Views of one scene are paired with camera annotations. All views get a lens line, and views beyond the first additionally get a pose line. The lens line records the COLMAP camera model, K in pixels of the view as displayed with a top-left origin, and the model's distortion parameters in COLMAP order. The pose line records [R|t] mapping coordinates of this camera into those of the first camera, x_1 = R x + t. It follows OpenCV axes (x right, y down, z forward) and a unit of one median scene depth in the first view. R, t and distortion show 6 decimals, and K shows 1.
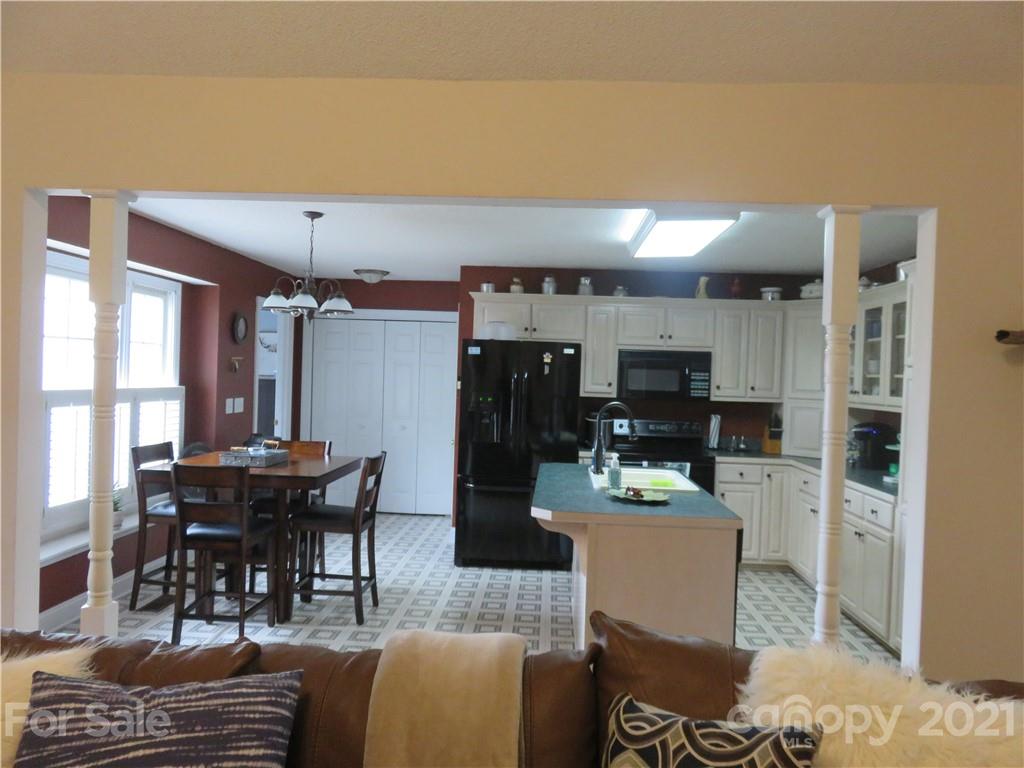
lens RADIAL K [[760.1, 0, 510.8], [0, 760.1, 385.8], [0, 0, 1]] dist [-0.014862, 0.003020]
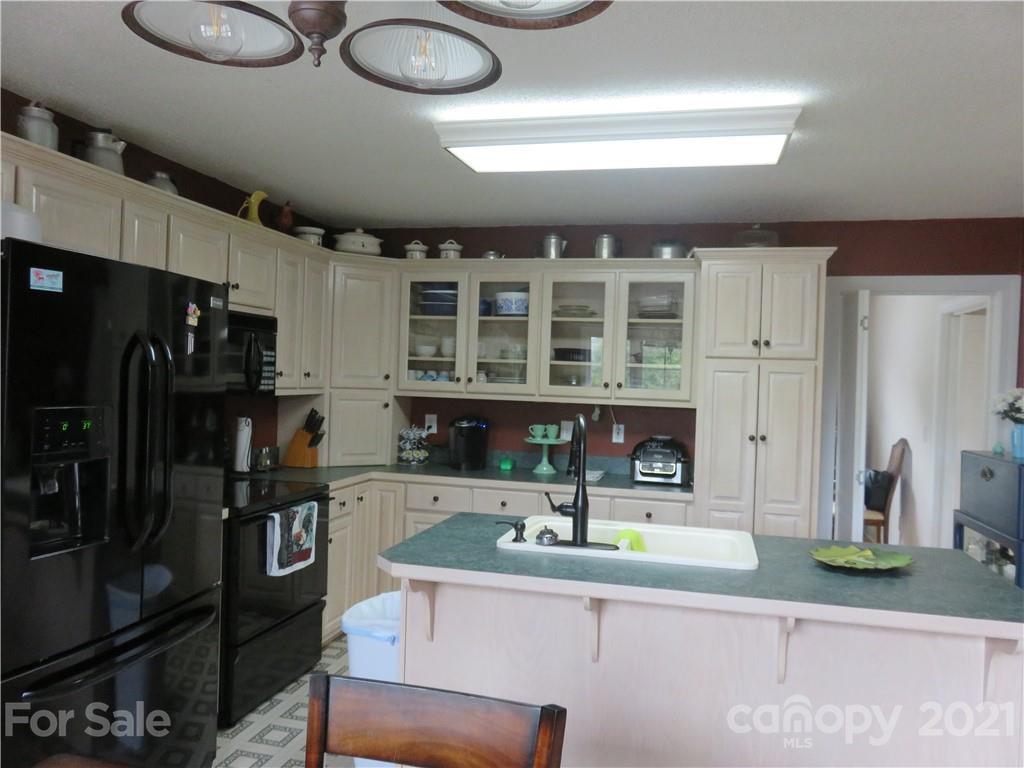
lens RADIAL K [[760.1, 0, 519.0], [0, 760.1, 388.2], [0, 0, 1]] dist [-0.014862, 0.003020]
pose [[0.183271, -0.037900, 0.982332, -0.329222], [-0.013833, 0.999058, 0.041126, -0.015986], [-0.982965, -0.021126, 0.182574, 0.737107]]
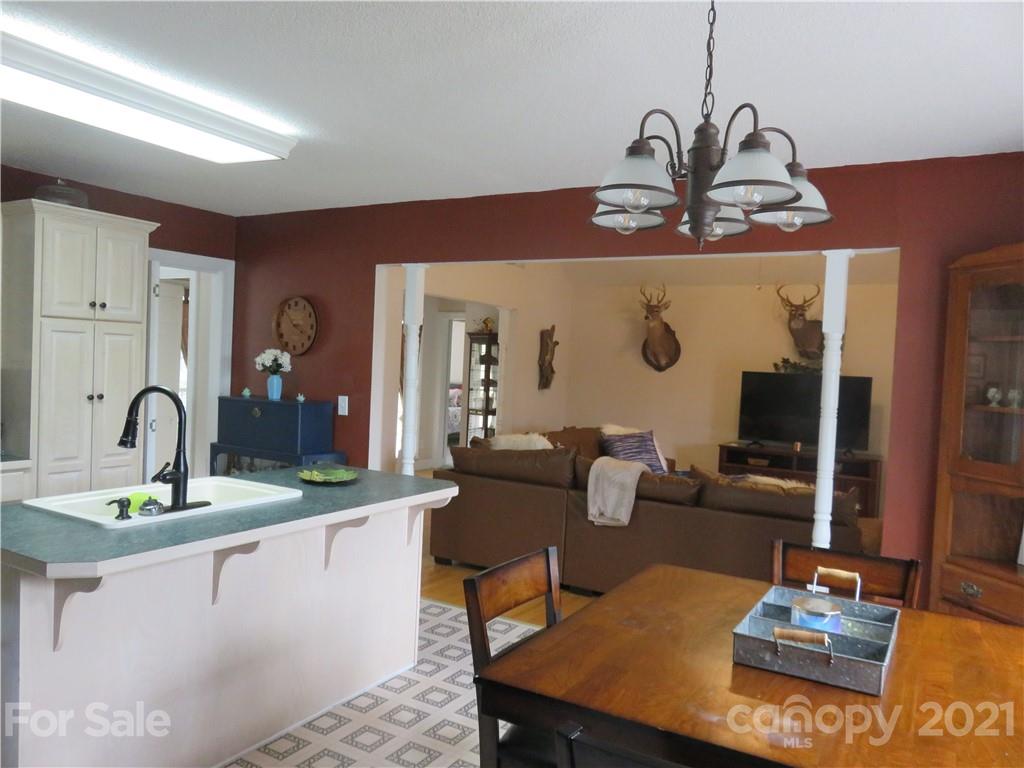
lens RADIAL K [[760.1, 0, 509.6], [0, 760.1, 388.3], [0, 0, 1]] dist [-0.014862, 0.003020]
pose [[-0.888605, -0.087717, 0.450208, -0.279240], [-0.067603, 0.995870, 0.060598, -0.022438], [-0.453665, 0.023413, -0.890865, 1.088295]]
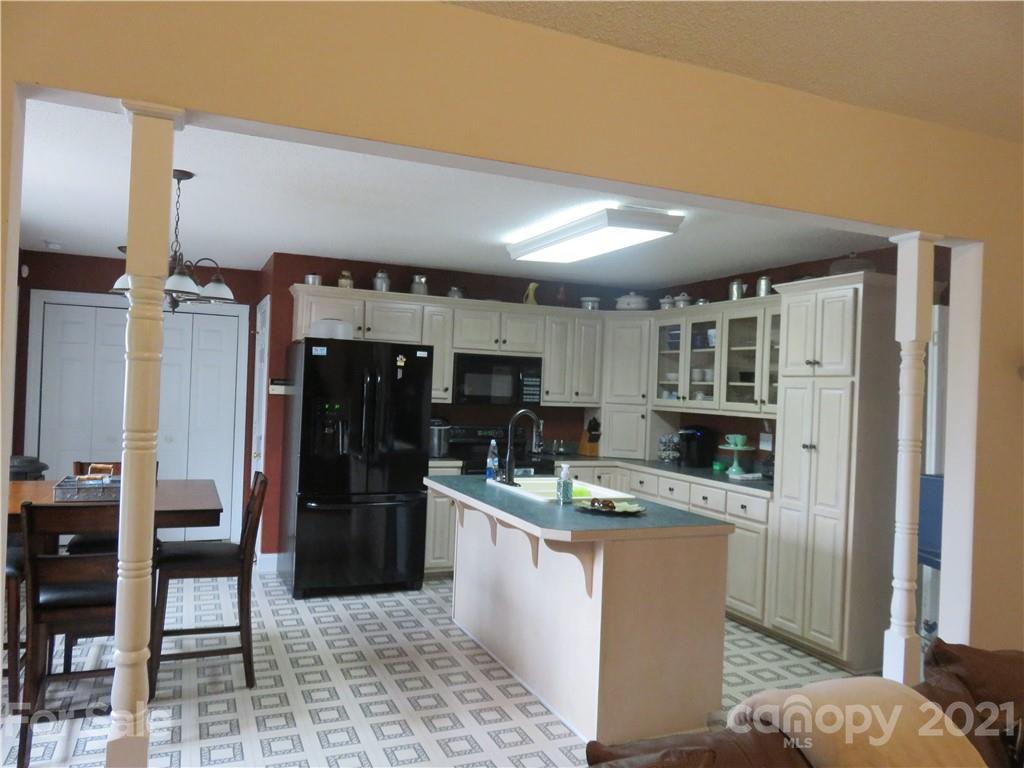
lens RADIAL K [[760.1, 0, 510.1], [0, 760.1, 386.8], [0, 0, 1]] dist [-0.014862, 0.003020]
pose [[0.897370, 0.003655, 0.441265, -0.235778], [-0.003808, 0.999993, -0.000541, -0.005359], [-0.441263, -0.001195, 0.897377, 0.115733]]
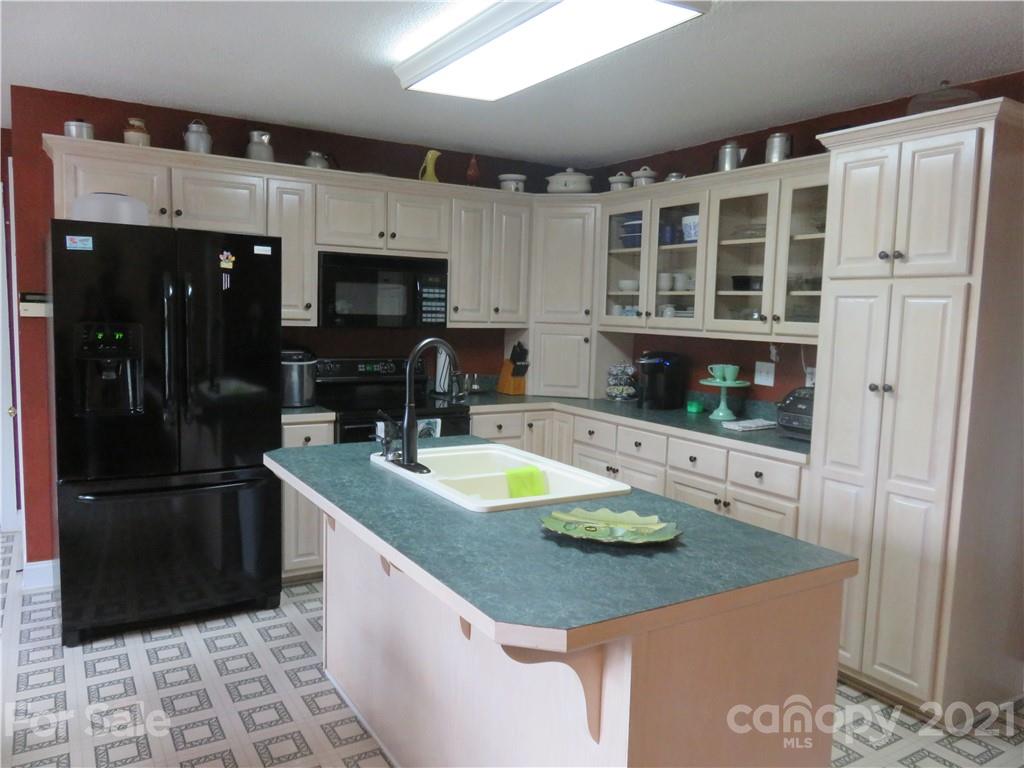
lens RADIAL K [[760.1, 0, 514.0], [0, 760.1, 387.2], [0, 0, 1]] dist [-0.014862, 0.003020]
pose [[0.820787, -0.067853, 0.567190, -0.103542], [0.007344, 0.994092, 0.108296, -0.002033], [-0.571187, -0.084722, 0.816436, 0.396590]]
